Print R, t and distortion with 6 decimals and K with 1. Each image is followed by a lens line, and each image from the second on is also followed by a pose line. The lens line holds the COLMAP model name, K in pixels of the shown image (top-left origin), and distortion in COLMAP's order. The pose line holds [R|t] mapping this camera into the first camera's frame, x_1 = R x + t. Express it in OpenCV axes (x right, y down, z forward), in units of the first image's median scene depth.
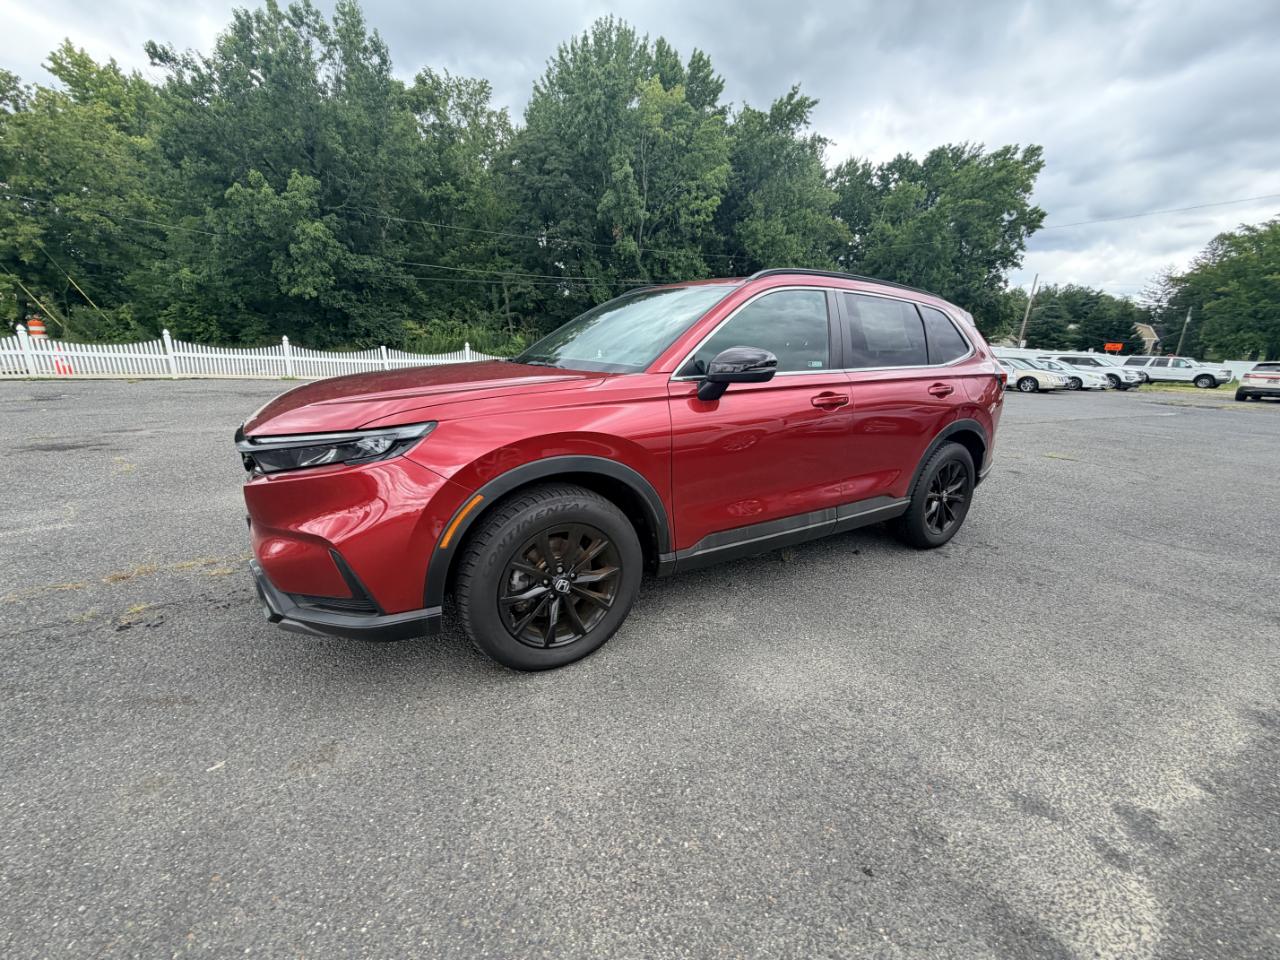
lens RADIAL K [[505.8, 0, 640.0], [0, 505.8, 483.7], [0, 0, 1]] dist [-0.001167, 0.000005]
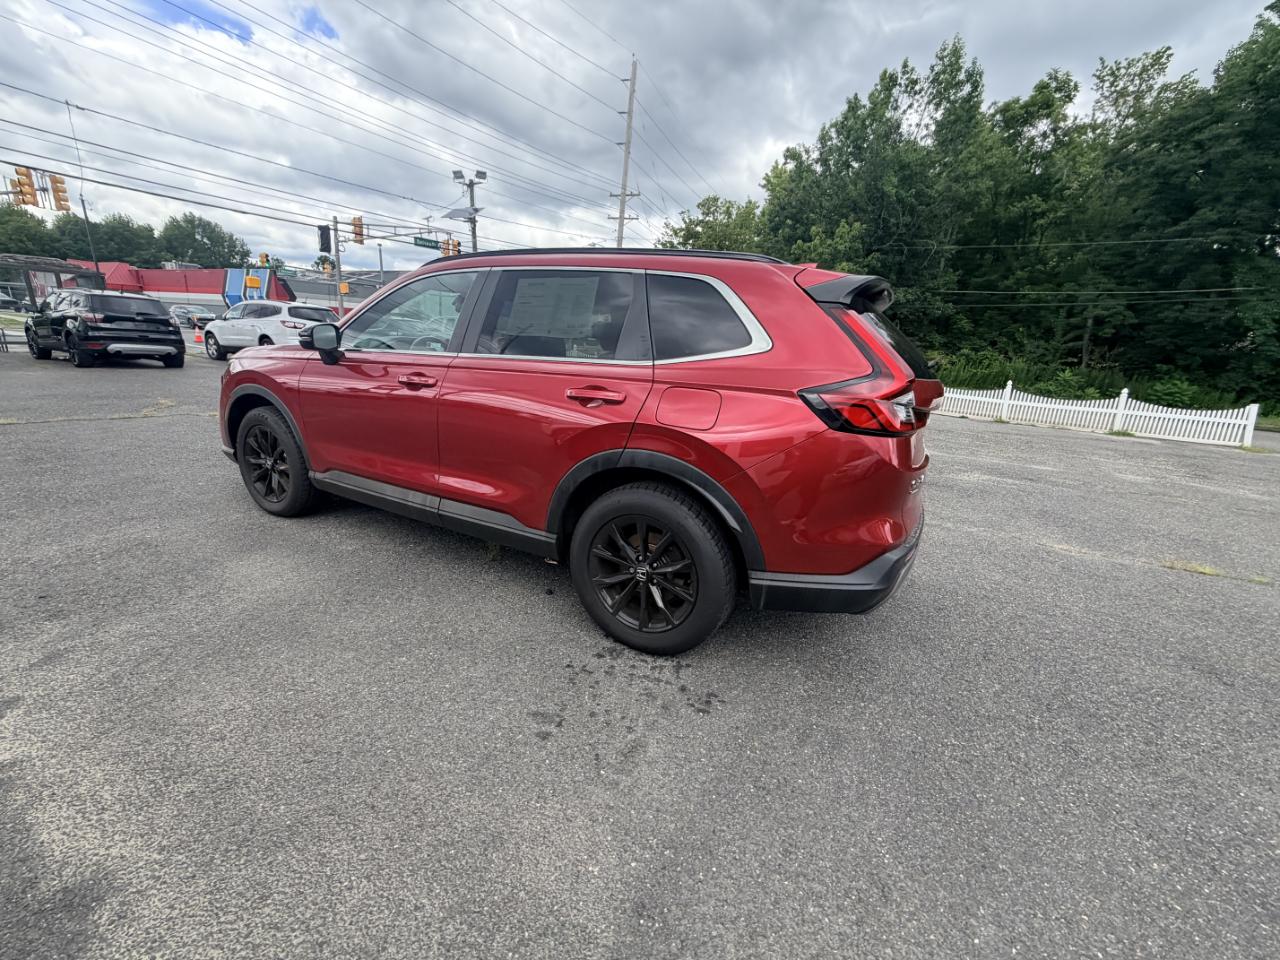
lens RADIAL K [[505.8, 0, 640.0], [0, 505.8, 483.7], [0, 0, 1]] dist [-0.001167, 0.000005]
pose [[0.502732, 0.224407, -0.834806, 0.127413], [-0.275915, 0.956859, 0.091057, -0.015716], [0.819226, 0.184558, 0.542961, 0.073867]]
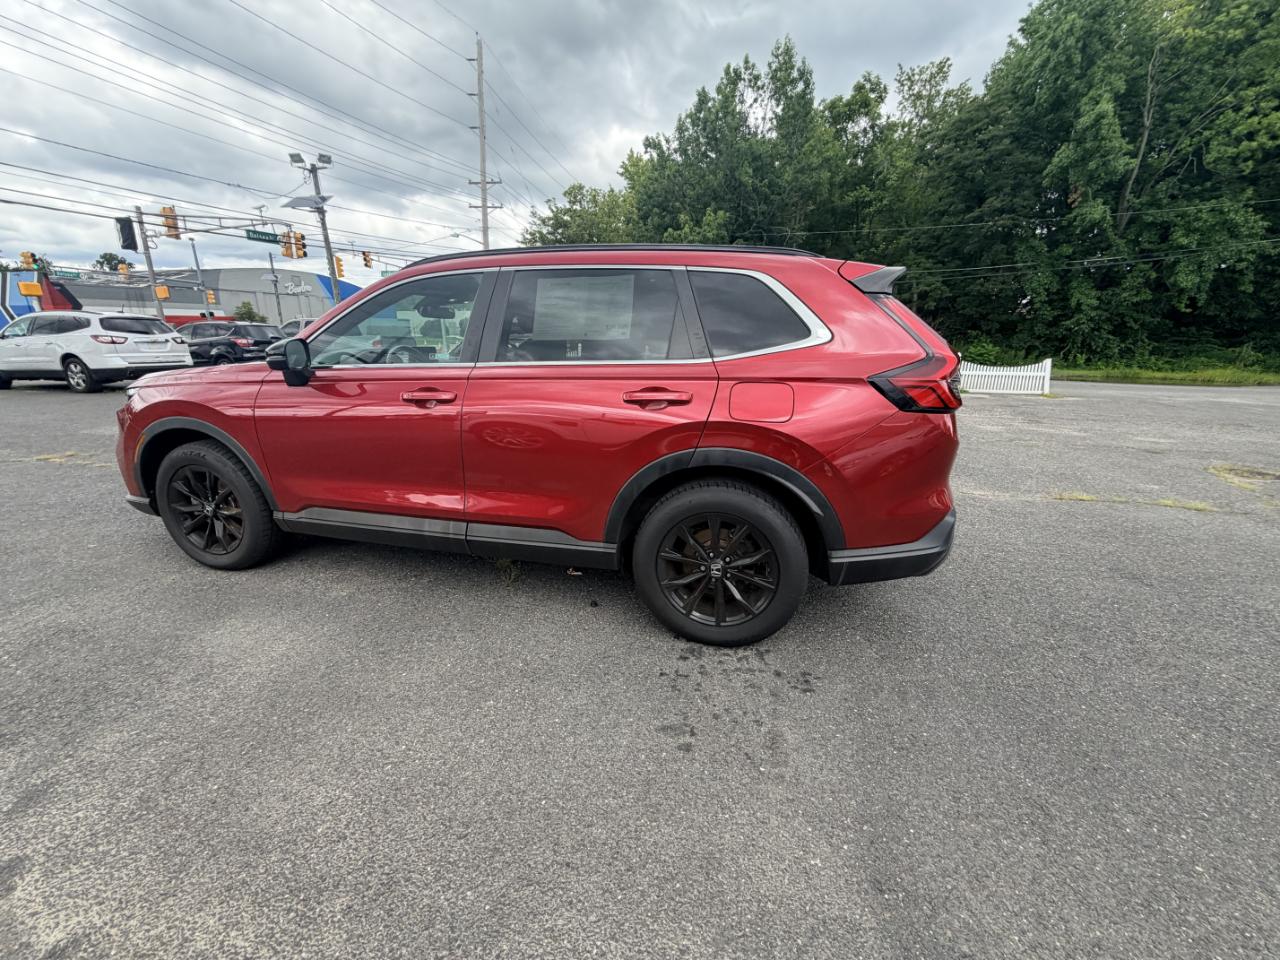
lens RADIAL K [[505.1, 0, 638.0], [0, 505.1, 485.7], [0, 0, 1]] dist [-0.000810, -0.000071]
pose [[0.692717, 0.169920, -0.700906, 0.111108], [-0.177428, 0.982132, 0.062741, -0.011375], [0.699043, 0.080899, 0.710488, 0.055131]]
